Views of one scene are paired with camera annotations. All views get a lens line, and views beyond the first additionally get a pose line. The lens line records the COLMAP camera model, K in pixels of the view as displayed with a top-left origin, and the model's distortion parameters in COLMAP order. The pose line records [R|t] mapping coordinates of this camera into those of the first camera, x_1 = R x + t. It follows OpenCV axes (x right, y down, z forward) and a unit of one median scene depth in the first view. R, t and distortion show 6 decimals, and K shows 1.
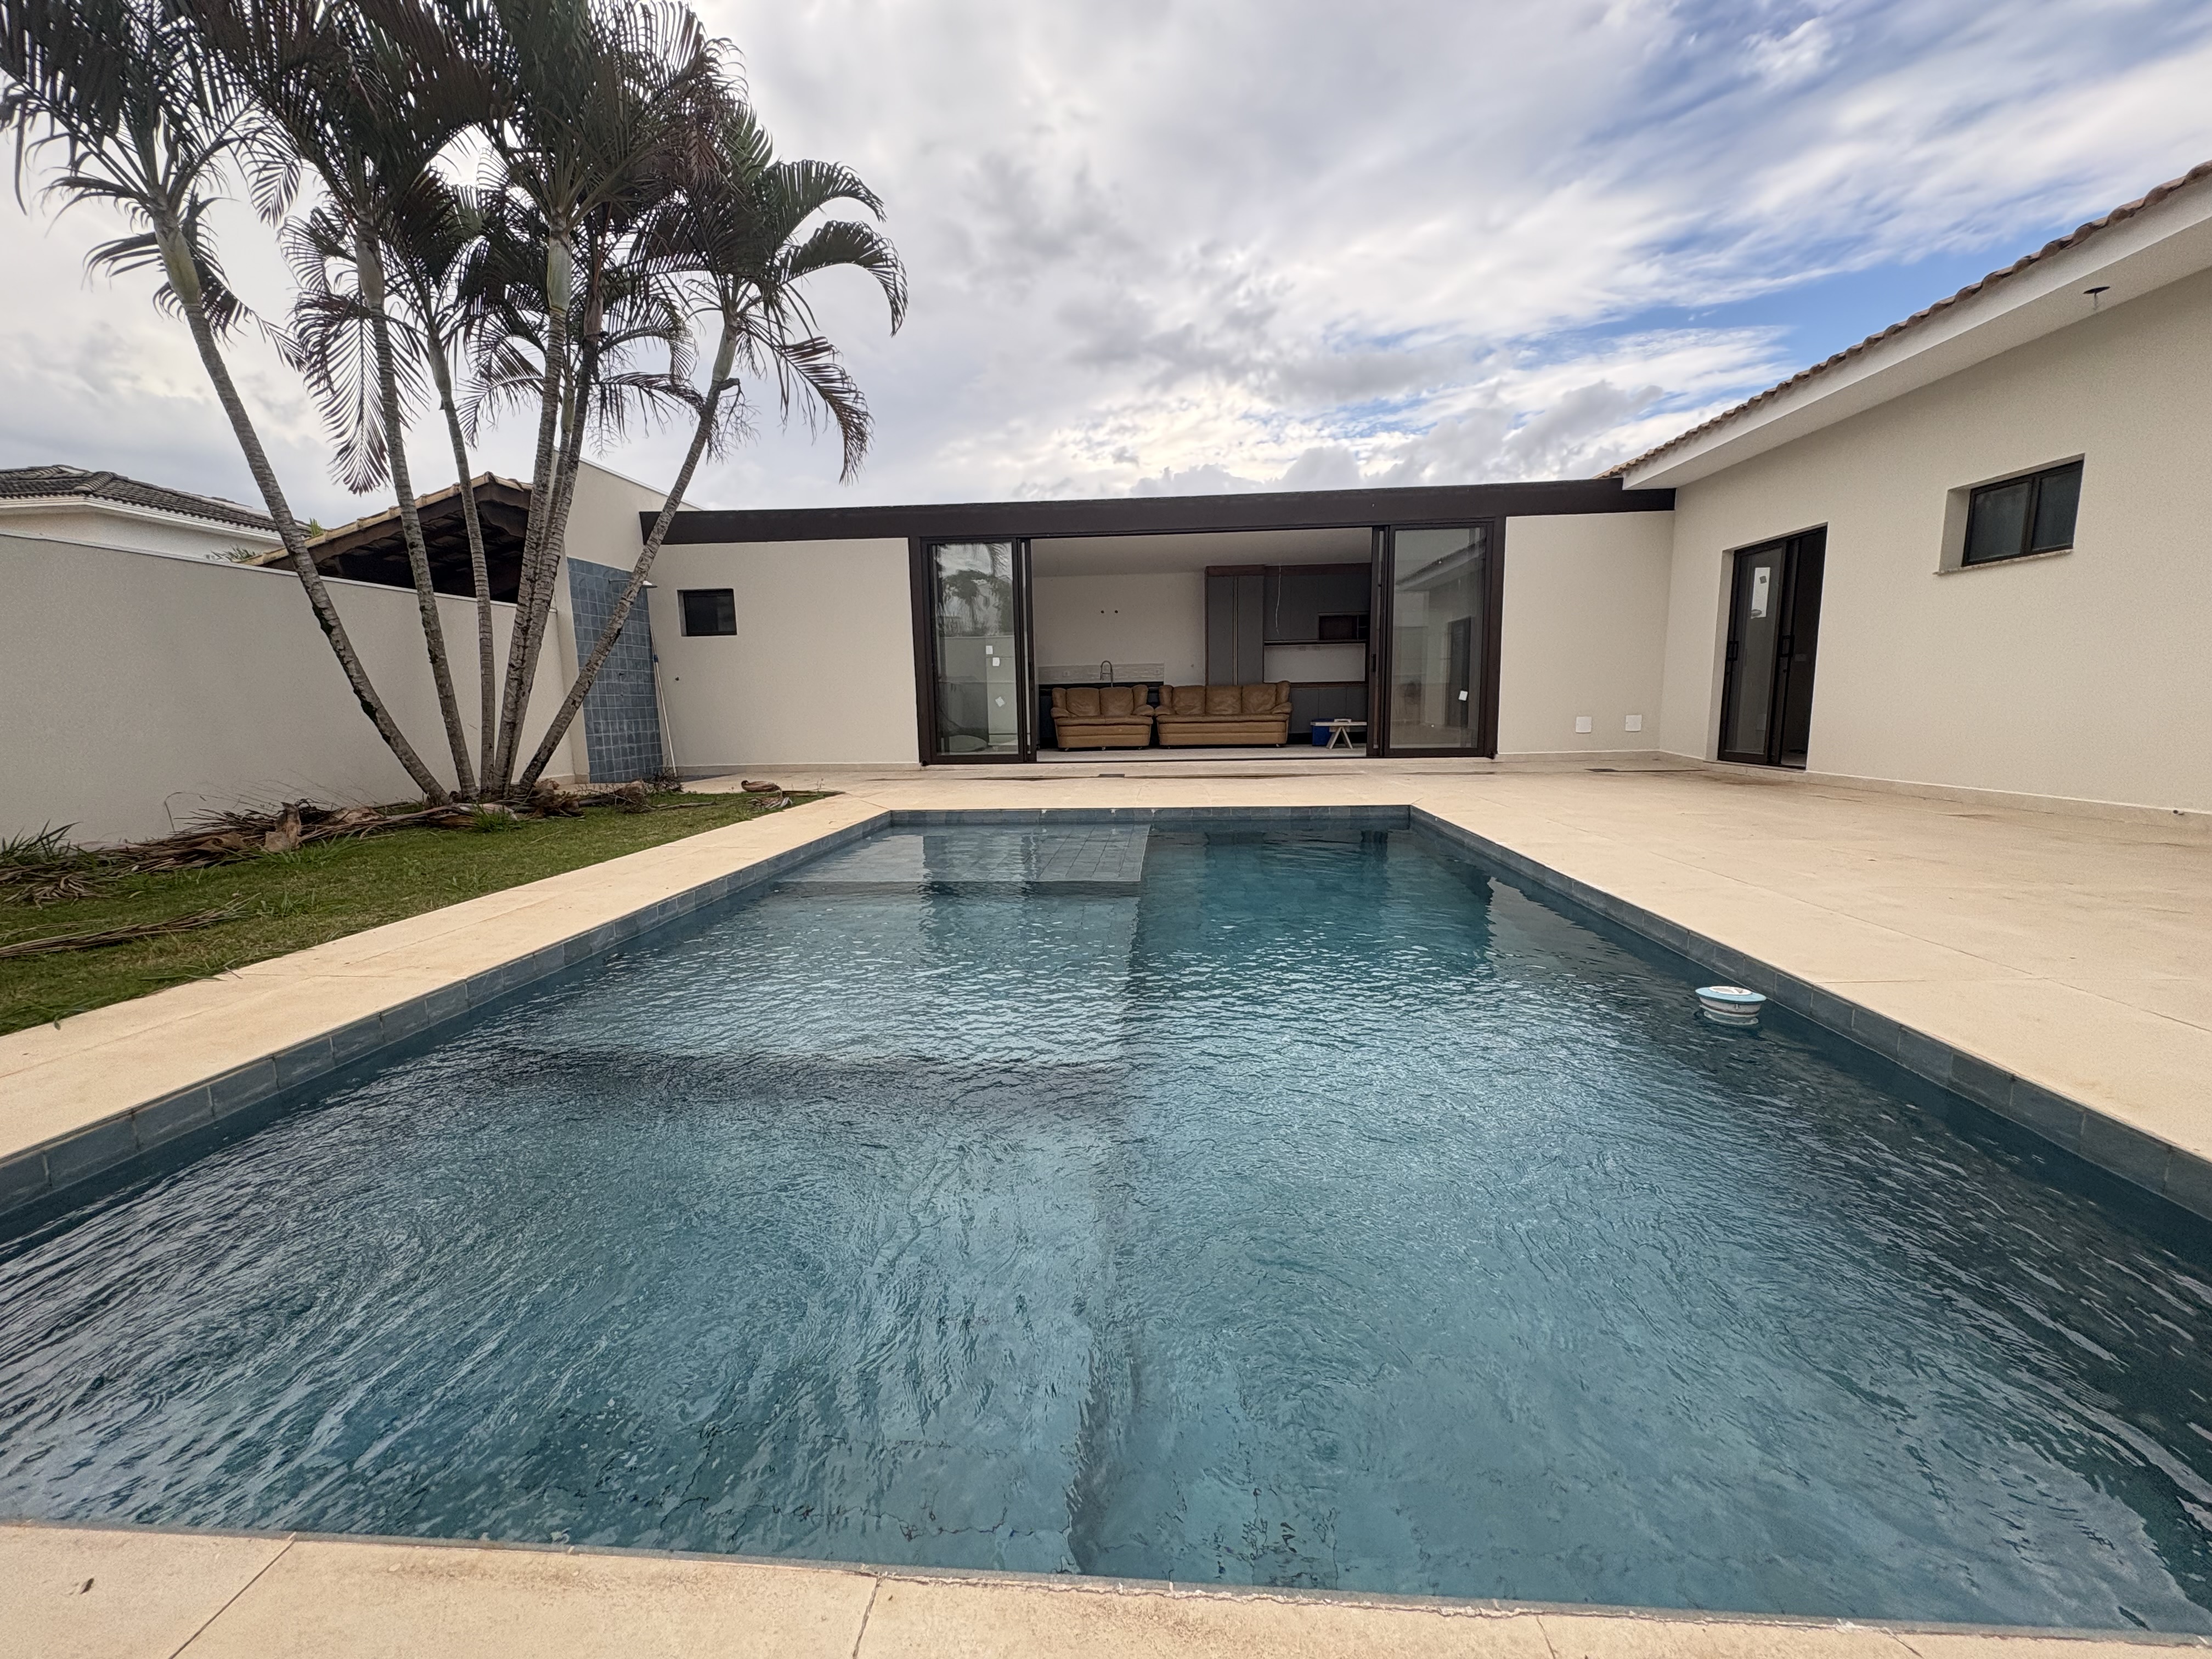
lens RADIAL K [[897.2, 0, 1097.3], [0, 897.2, 831.2], [0, 0, 1]] dist [0.011400, -0.000217]
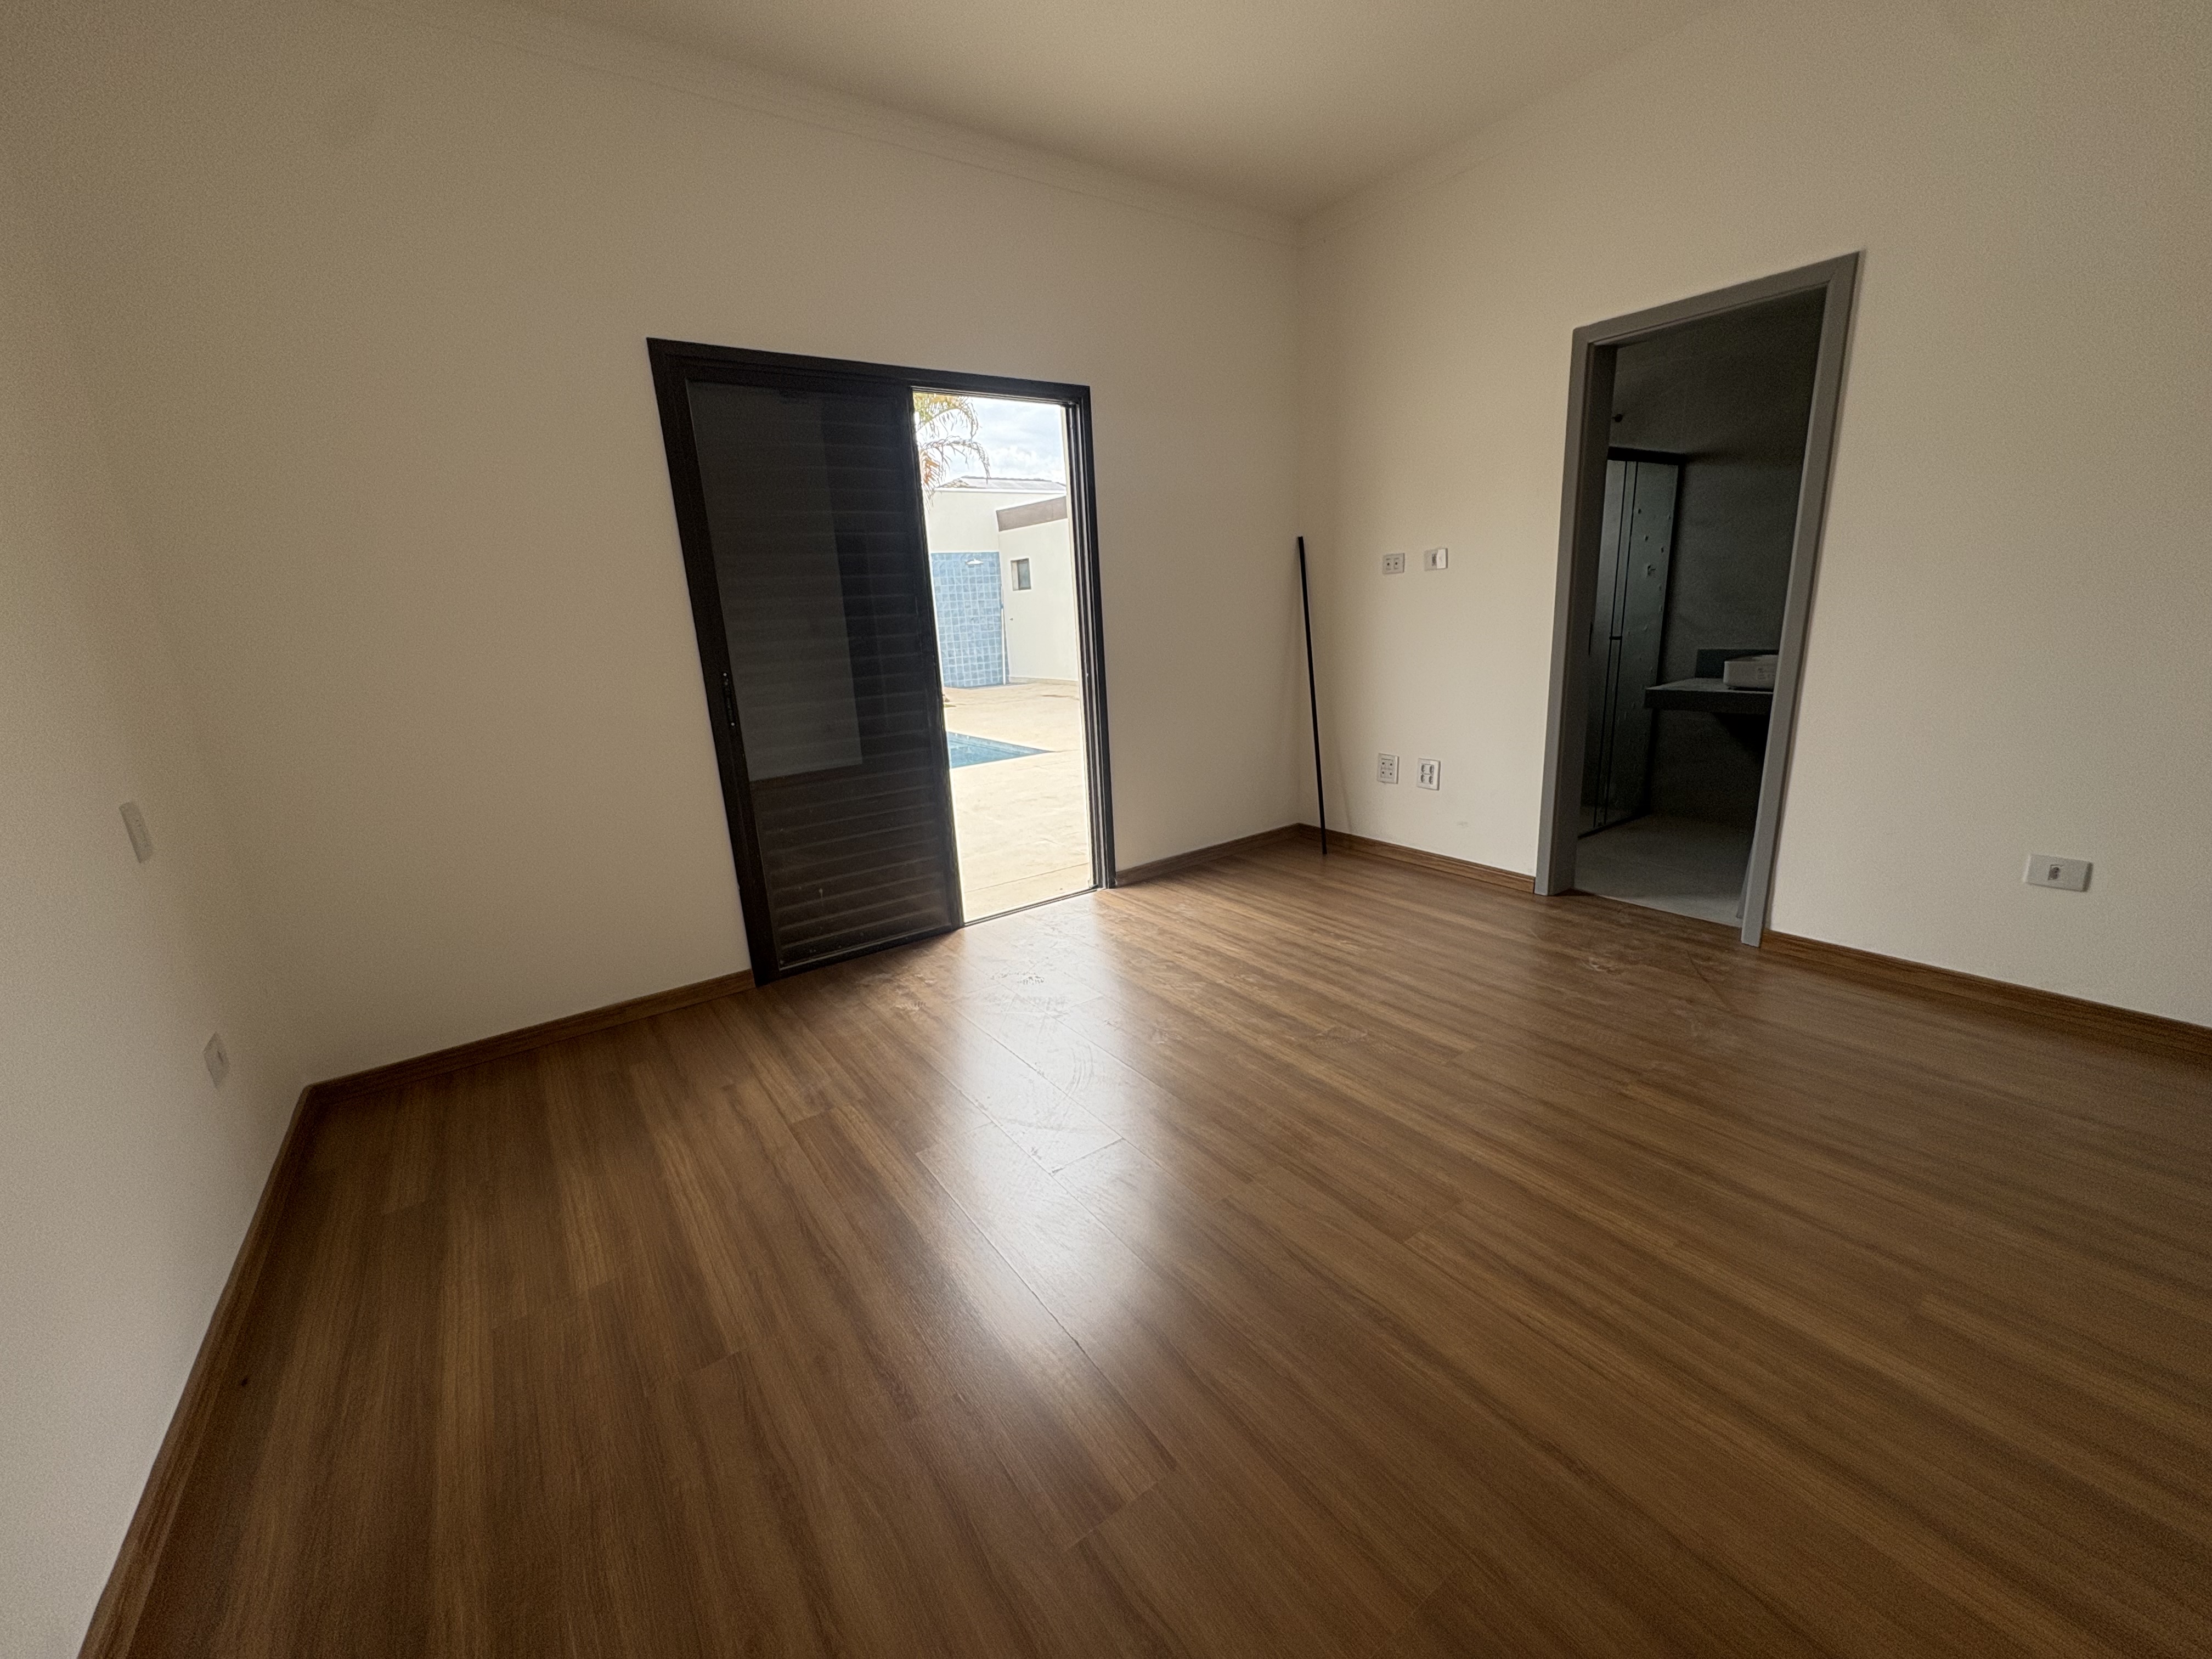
lens RADIAL K [[897.2, 0, 1097.3], [0, 897.2, 831.2], [0, 0, 1]] dist [0.011400, -0.000217]
pose [[0.611054, 0.183805, -0.769954, 0.733937], [-0.068262, 0.981281, 0.180079, -0.083286], [0.788640, -0.057480, 0.612162, 0.125945]]
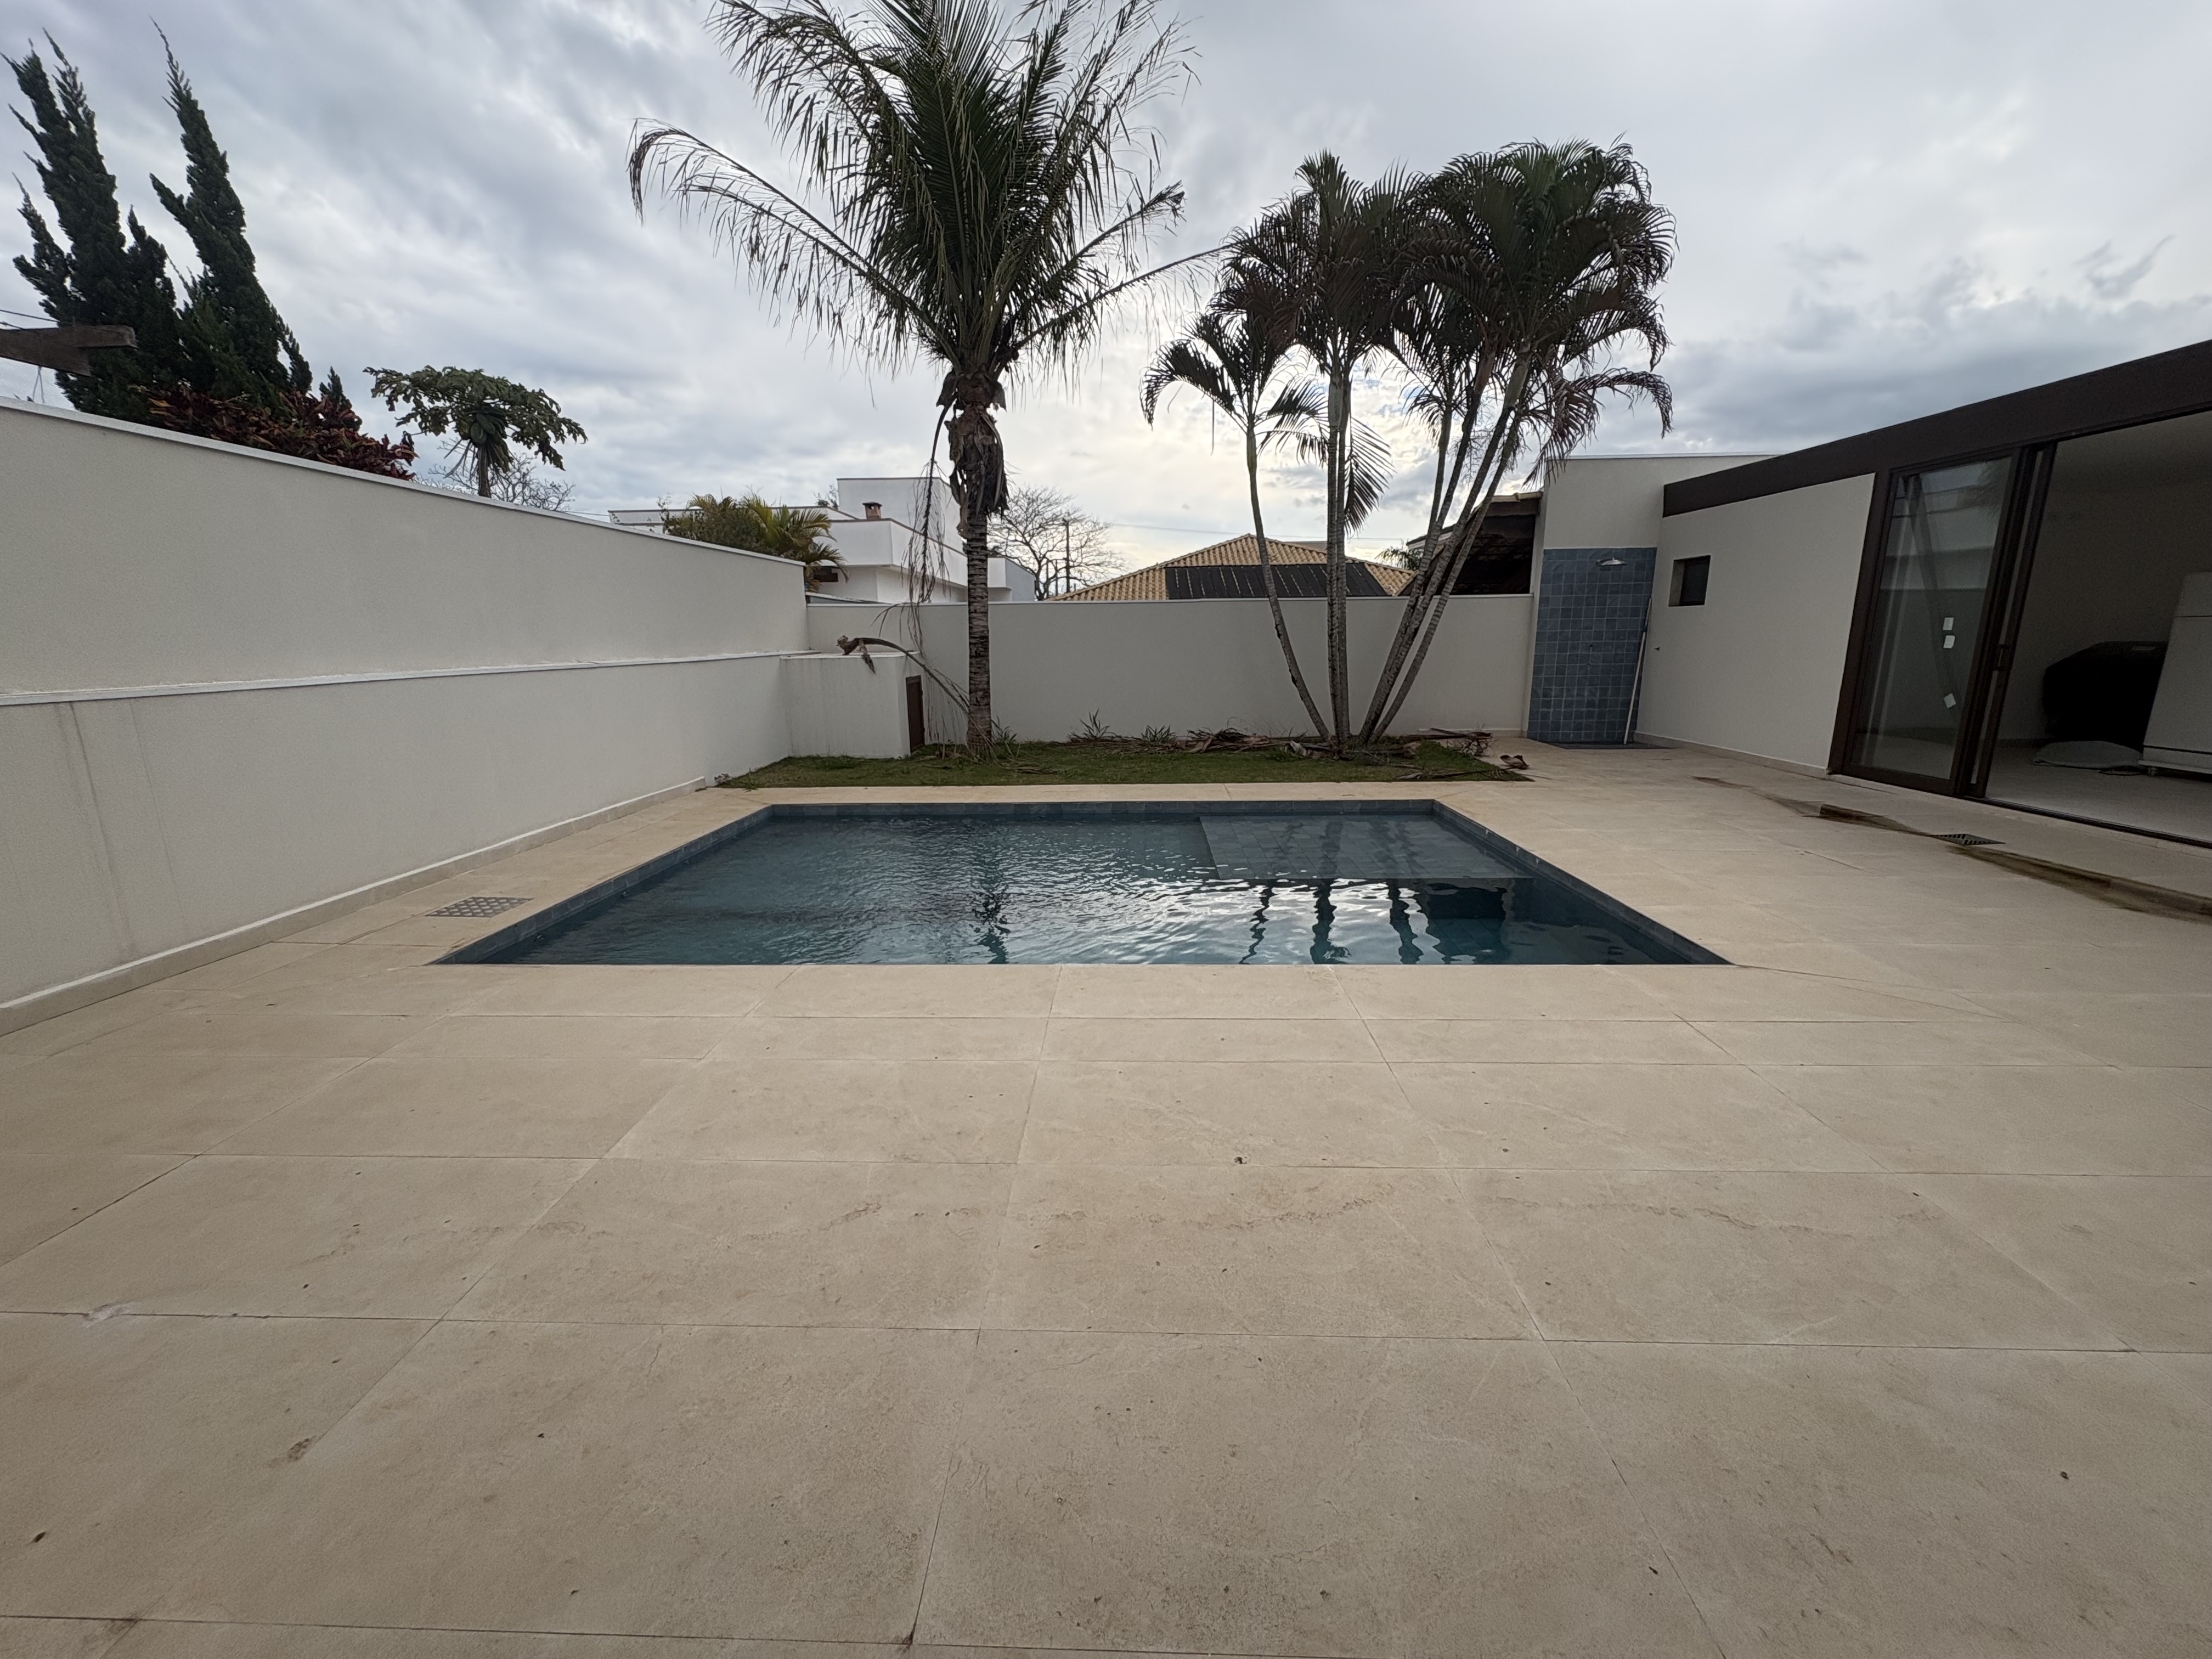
lens RADIAL K [[880.6, 0, 1112.8], [0, 880.6, 820.5], [0, 0, 1]] dist [-0.001192, -0.000100]
pose [[0.044805, 0.225569, -0.973196, 0.437787], [-0.132726, 0.966883, 0.217995, -0.097697], [0.990140, 0.119401, 0.073260, 0.281076]]
